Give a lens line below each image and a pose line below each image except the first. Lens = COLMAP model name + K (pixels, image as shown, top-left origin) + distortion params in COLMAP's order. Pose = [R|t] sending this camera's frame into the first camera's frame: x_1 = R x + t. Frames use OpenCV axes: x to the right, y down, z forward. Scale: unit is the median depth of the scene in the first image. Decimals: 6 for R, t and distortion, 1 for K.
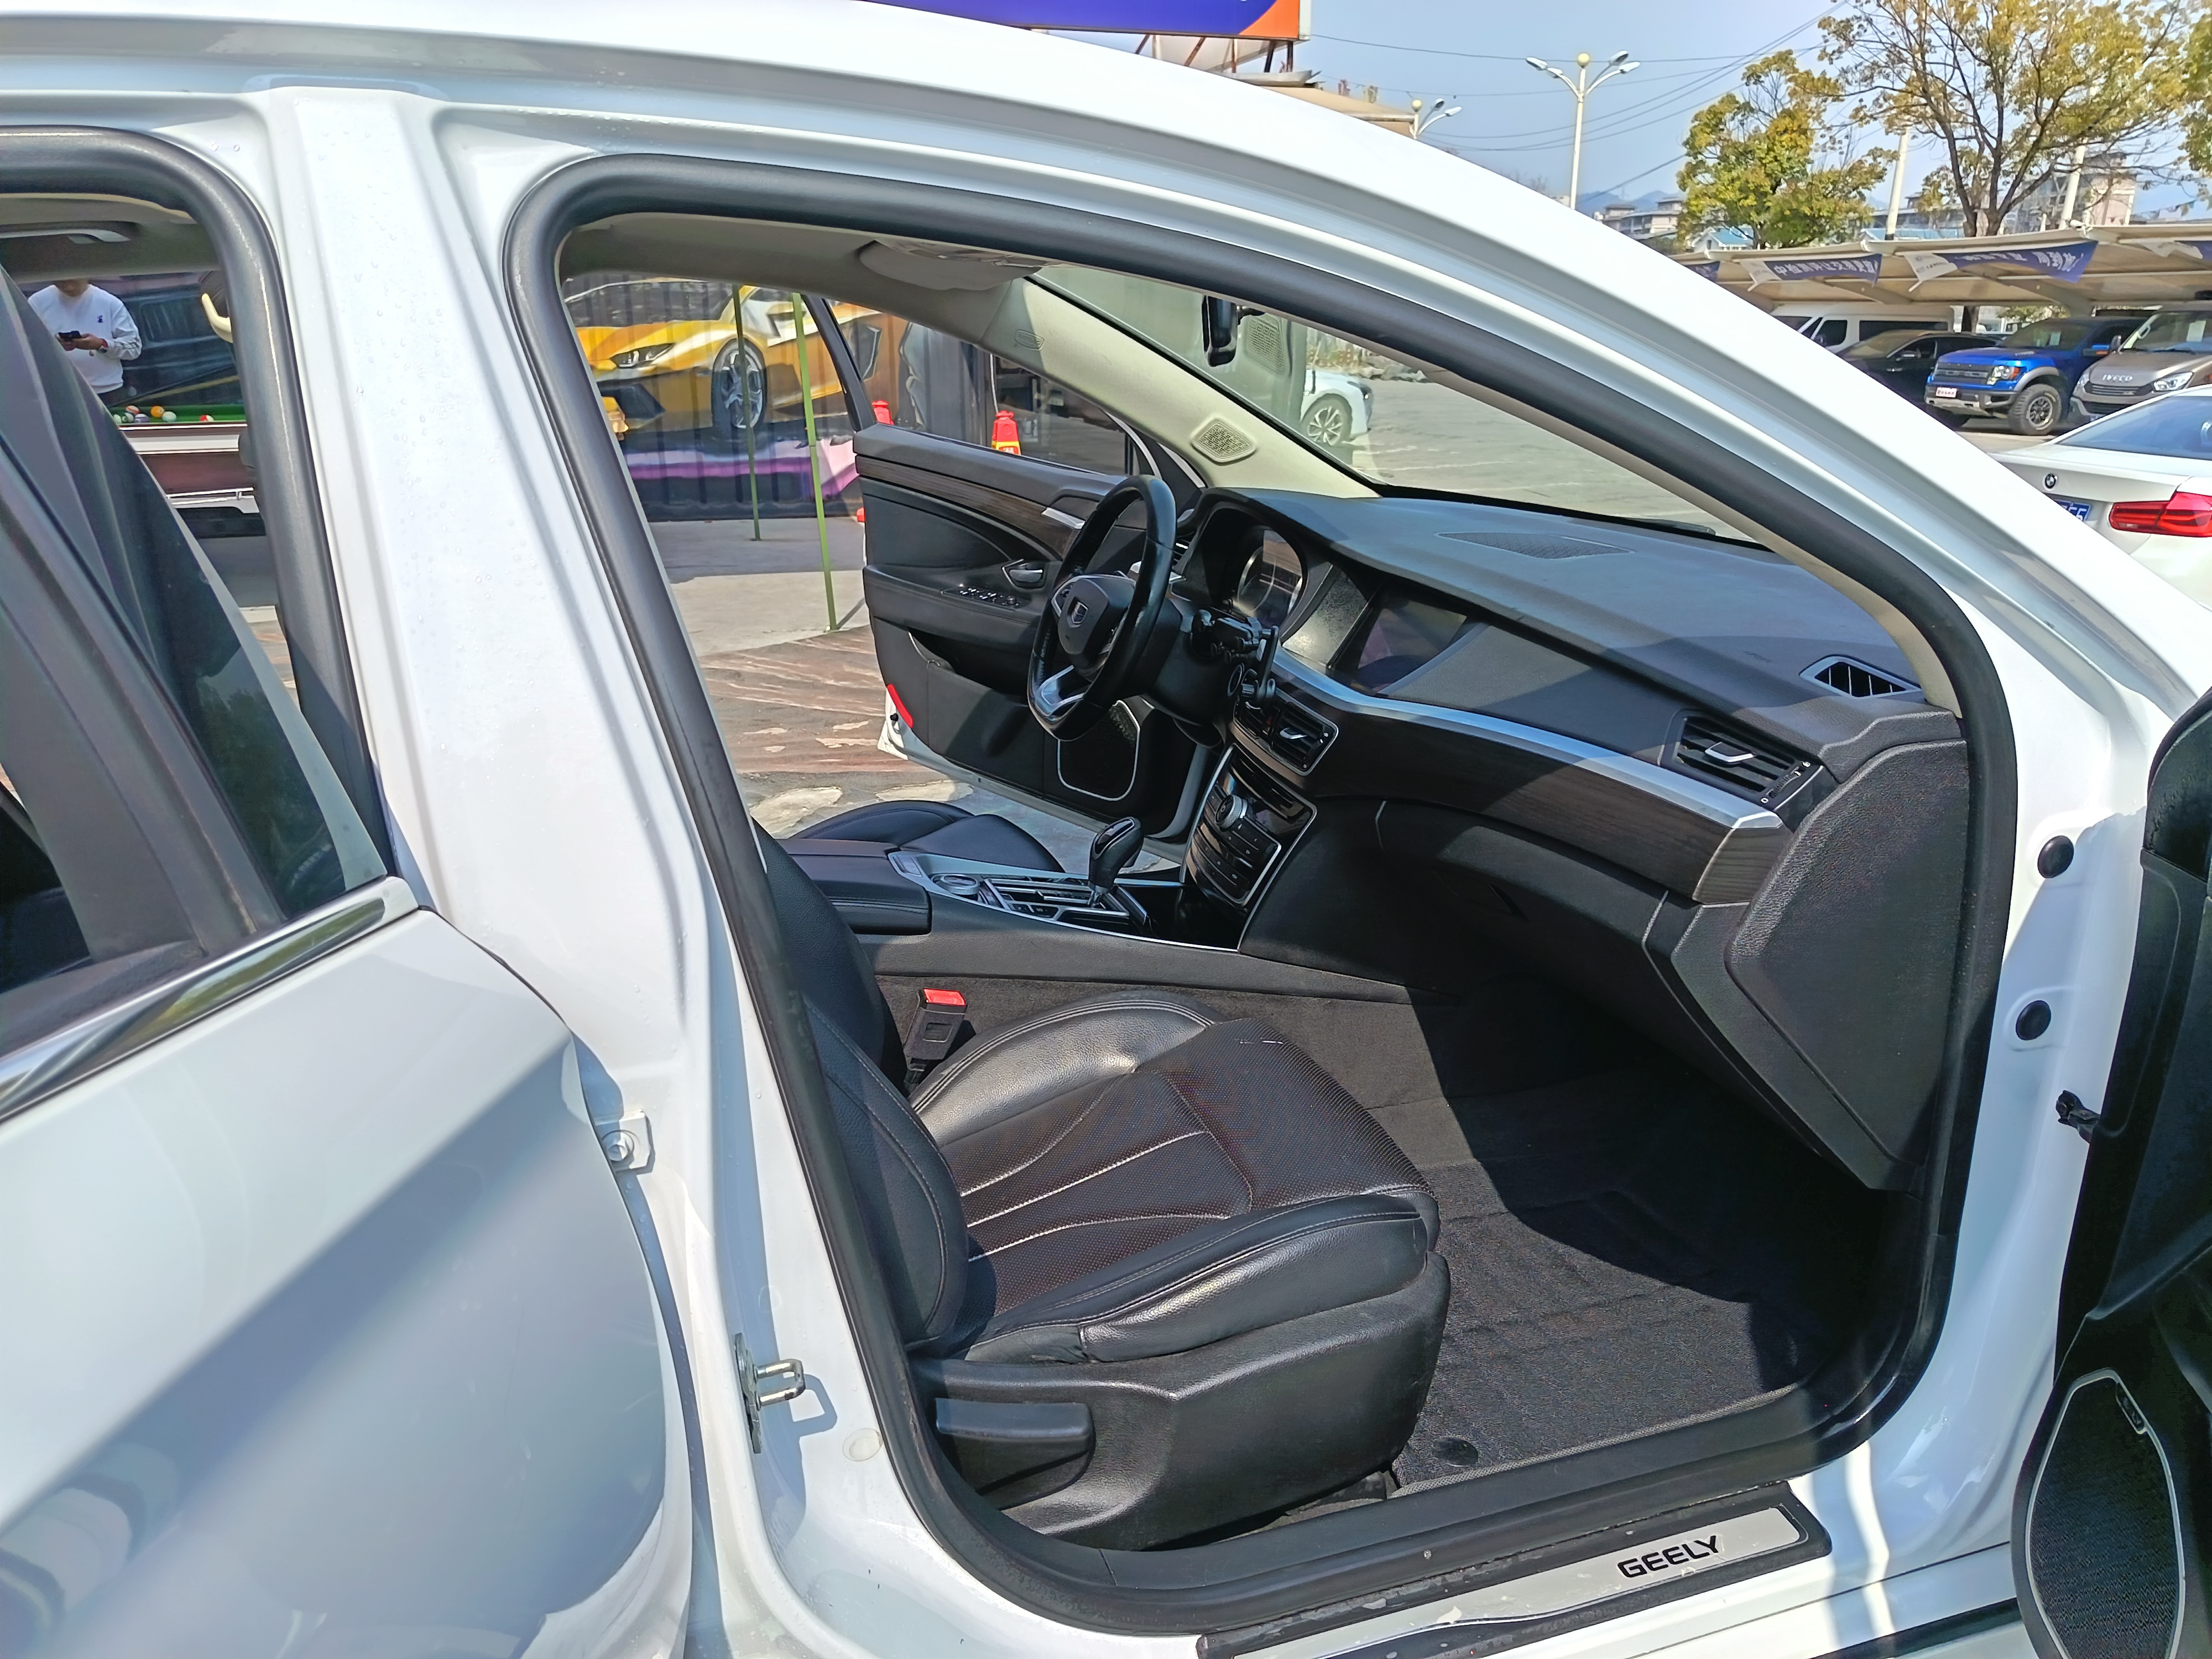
lens RADIAL K [[1529.5, 0, 1101.8], [0, 1529.5, 822.5], [0, 0, 1]] dist [0.028532, -0.039013]
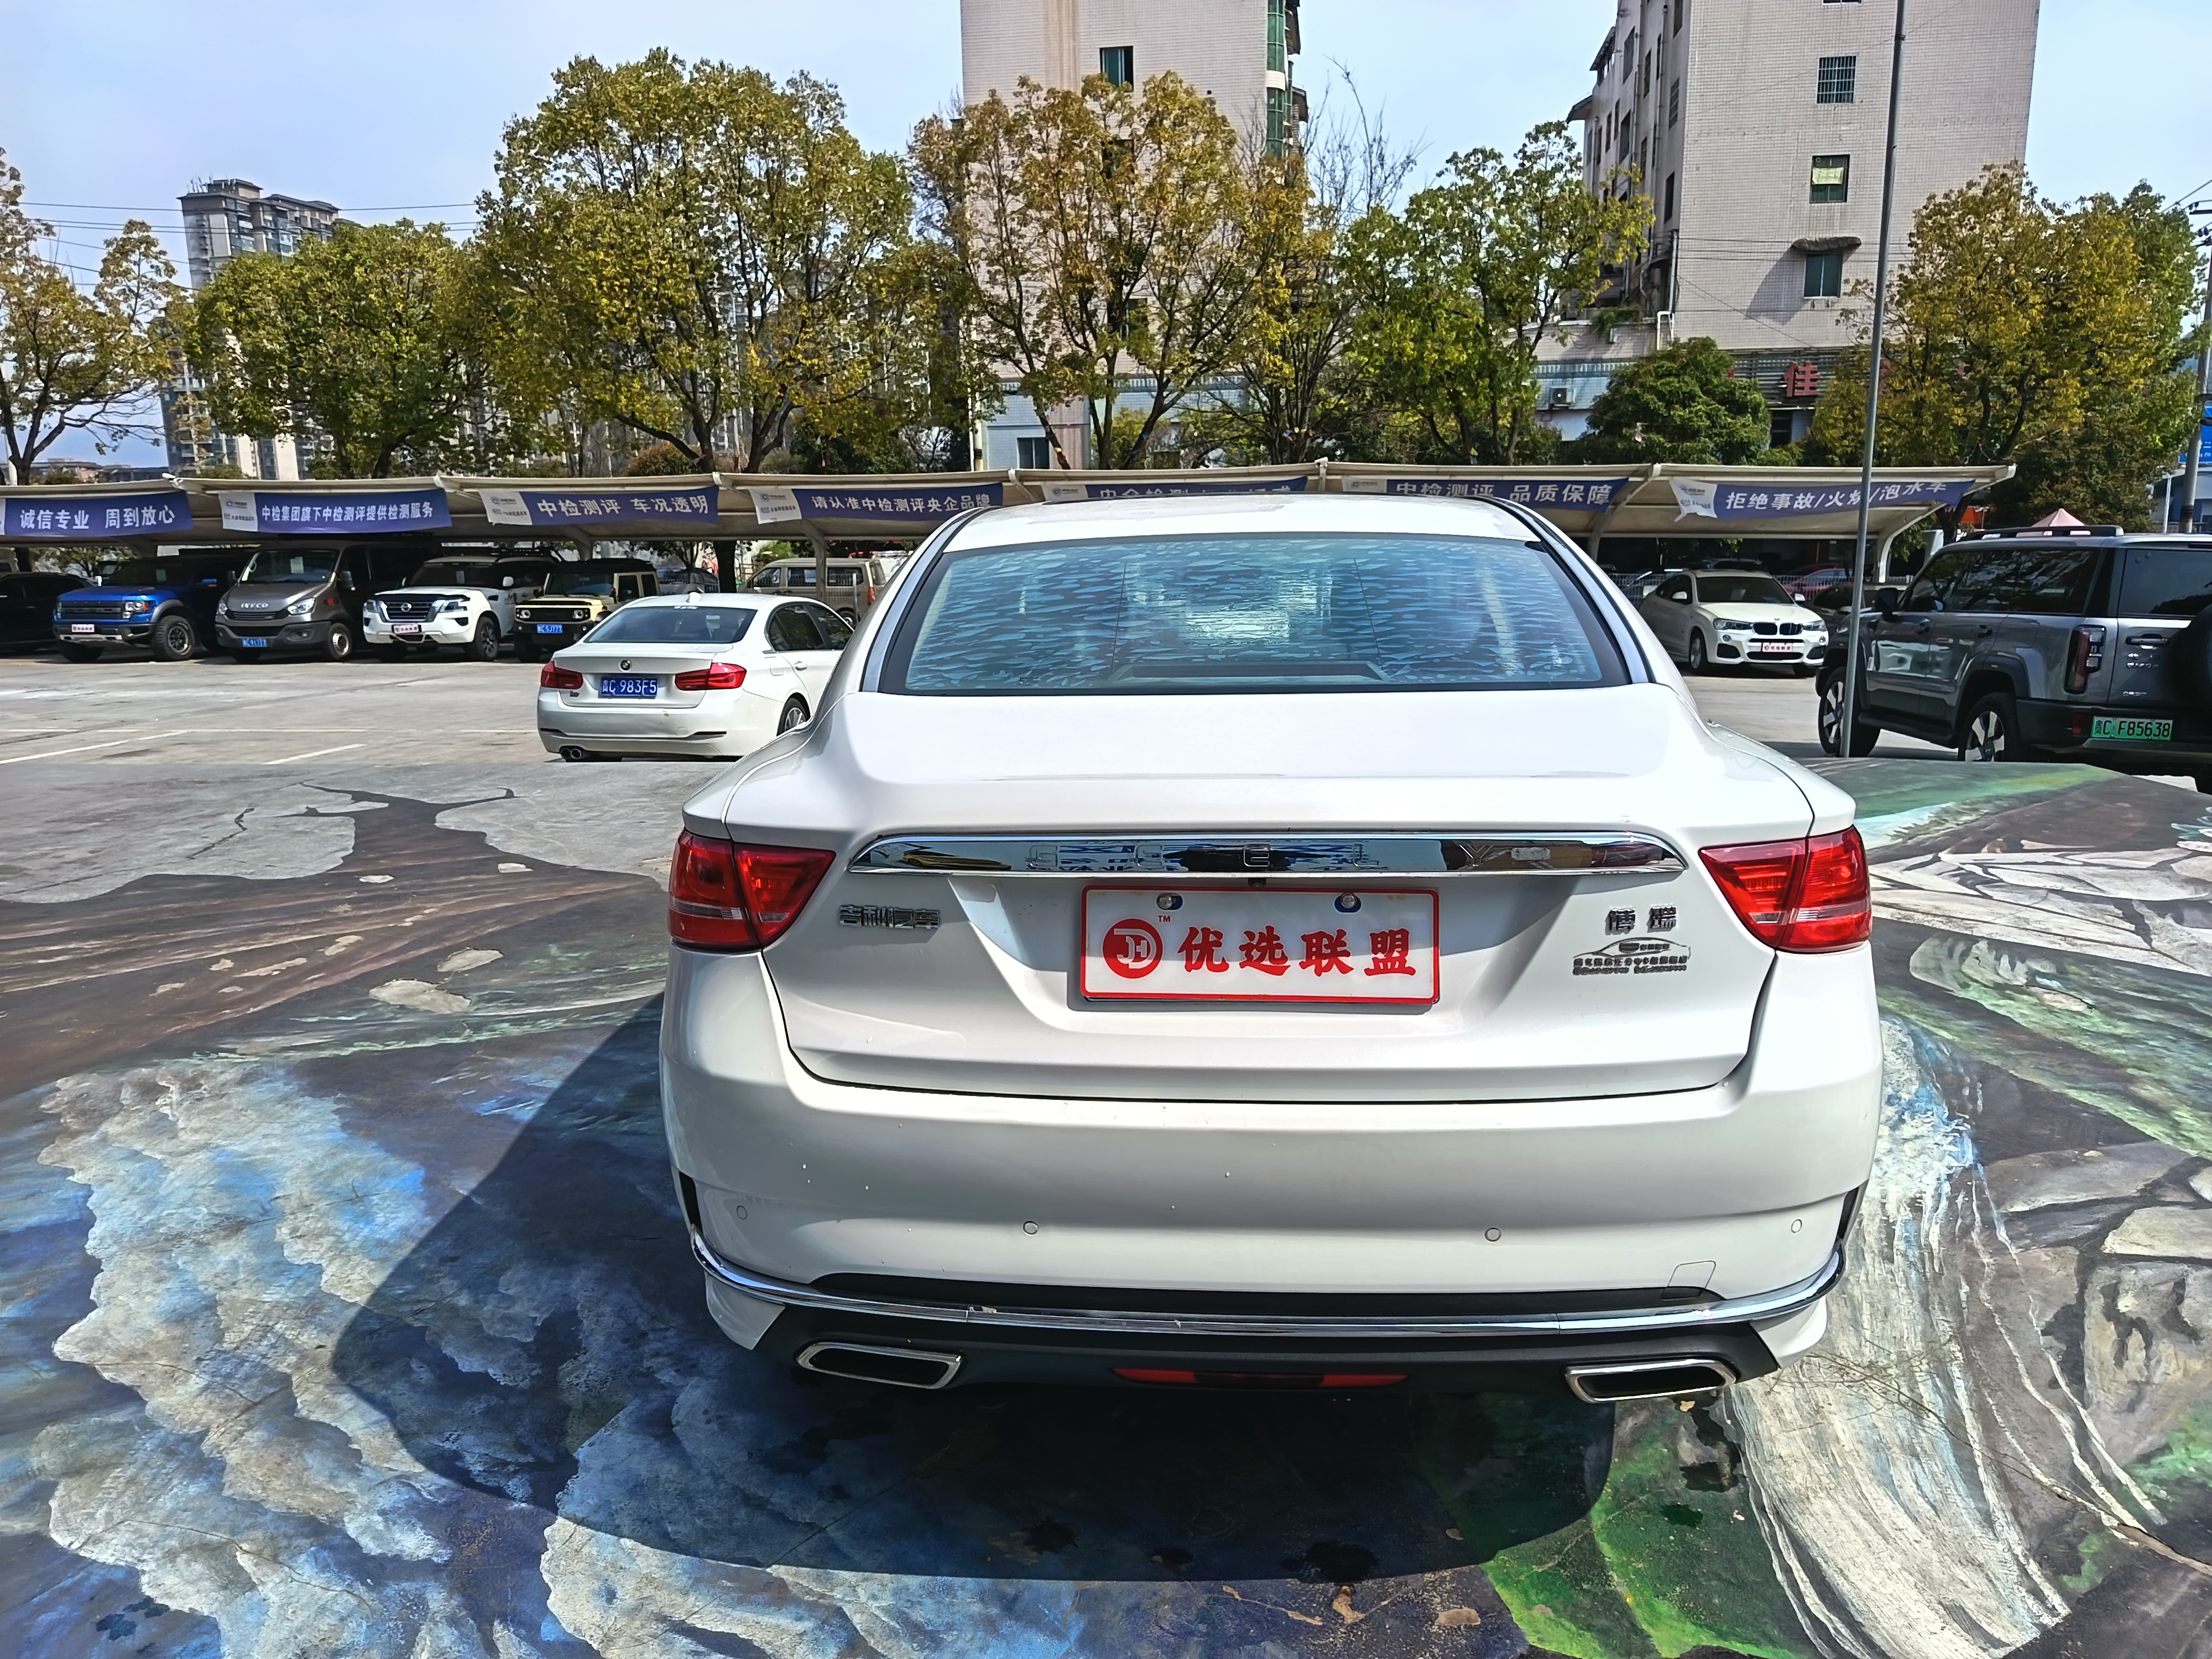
lens RADIAL K [[1529.5, 0, 1094.8], [0, 1529.5, 831.8], [0, 0, 1]] dist [0.028532, -0.039013]
pose [[0.381229, -0.178948, 0.906996, -0.417658], [0.301039, 0.951644, 0.061224, -0.015748], [-0.874094, 0.249701, 0.416665, 0.005277]]
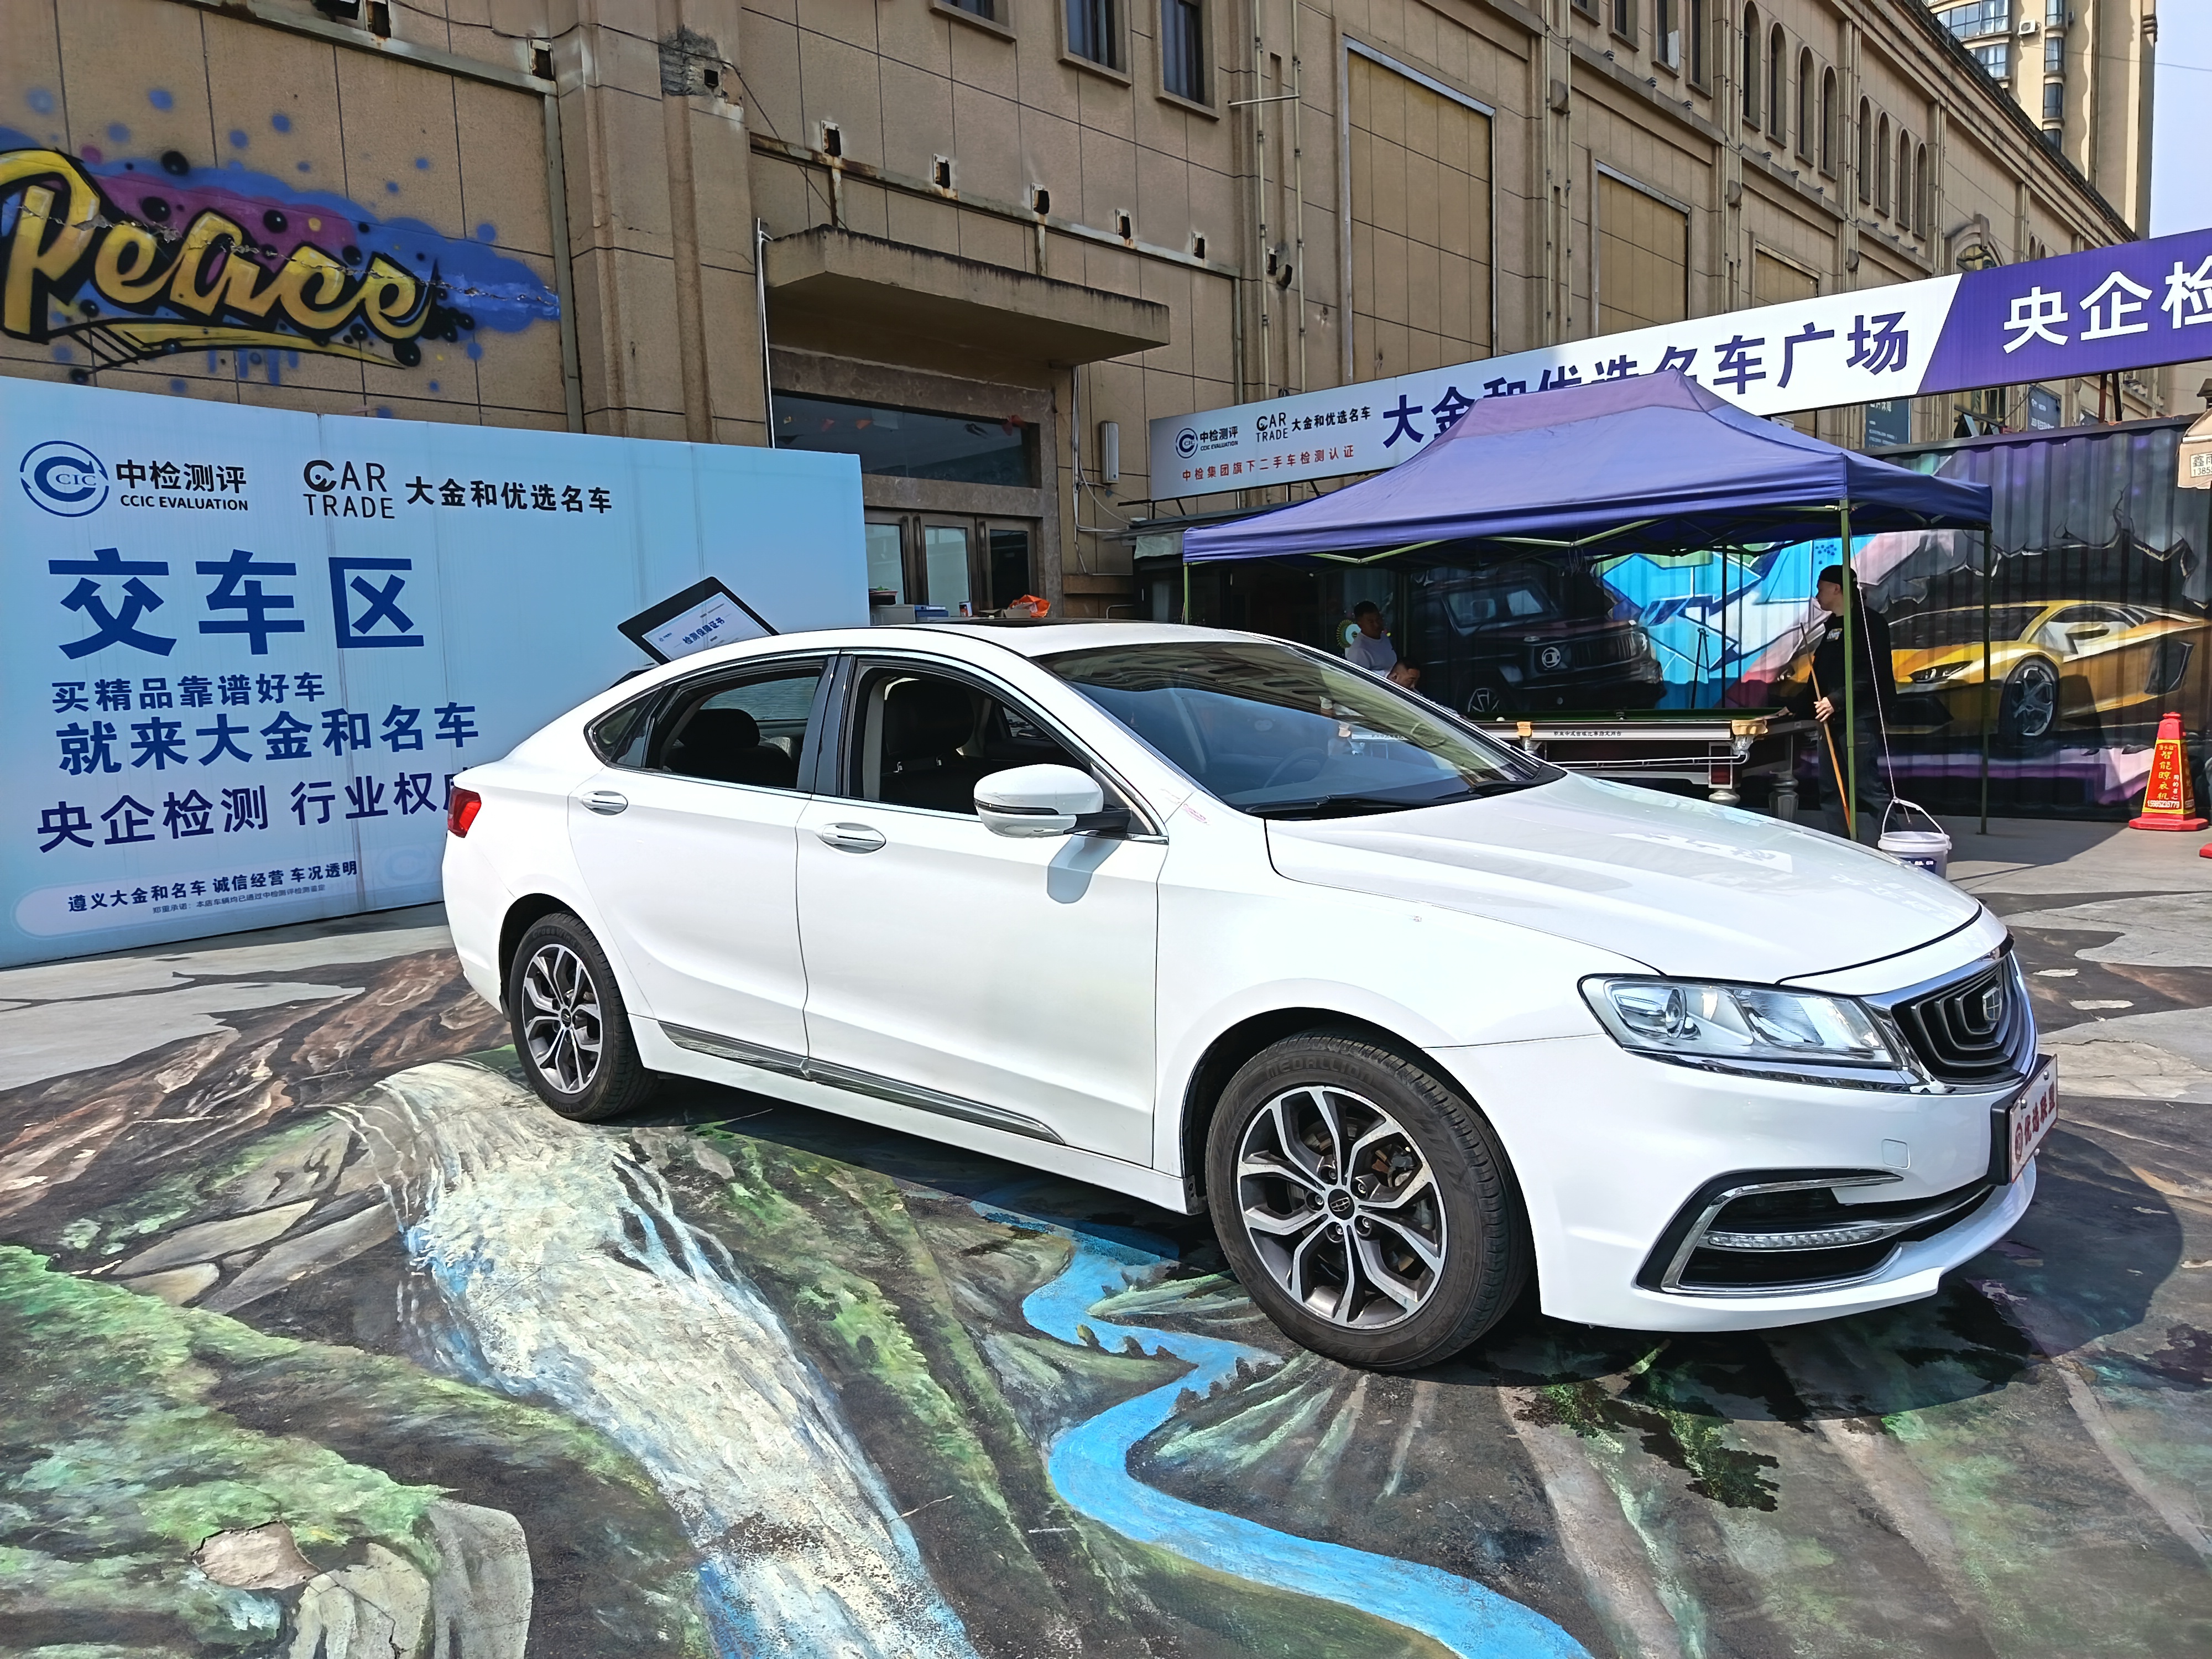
lens RADIAL K [[1529.5, 0, 1100.5], [0, 1529.5, 842.6], [0, 0, 1]] dist [0.028532, -0.039013]
pose [[0.512660, 0.086032, -0.854271, 0.358032], [-0.234162, 0.971259, -0.042711, 0.014741], [0.826044, 0.221934, 0.518071, -0.081796]]
